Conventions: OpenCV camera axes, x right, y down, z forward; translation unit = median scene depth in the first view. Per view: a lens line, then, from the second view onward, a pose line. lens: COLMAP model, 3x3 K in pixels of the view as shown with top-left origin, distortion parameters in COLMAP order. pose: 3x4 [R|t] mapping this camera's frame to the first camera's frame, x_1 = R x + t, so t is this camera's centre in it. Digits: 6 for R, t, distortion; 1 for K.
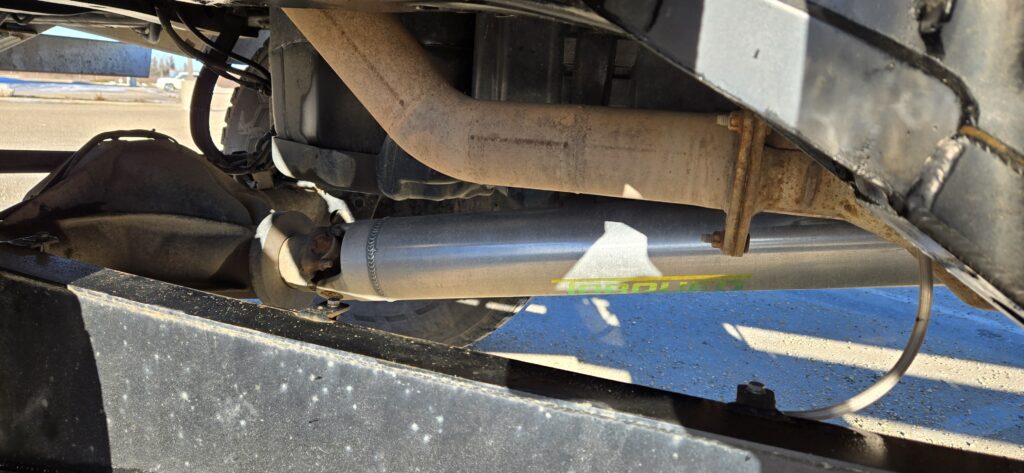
lens RADIAL K [[677.2, 0, 513.7], [0, 677.2, 237.5], [0, 0, 1]] dist [0.095012, -0.073695]
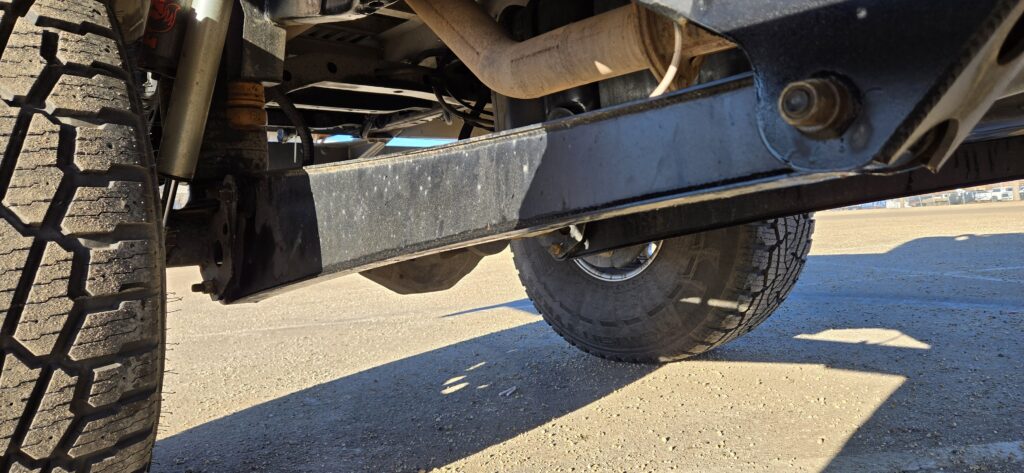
lens RADIAL K [[677.2, 0, 513.7], [0, 677.2, 237.5], [0, 0, 1]] dist [0.095012, -0.073695]
pose [[0.872677, -0.107020, -0.476427, 0.661366], [0.028802, 0.985270, -0.168565, 0.526967], [0.487449, 0.133381, 0.862904, -0.283770]]
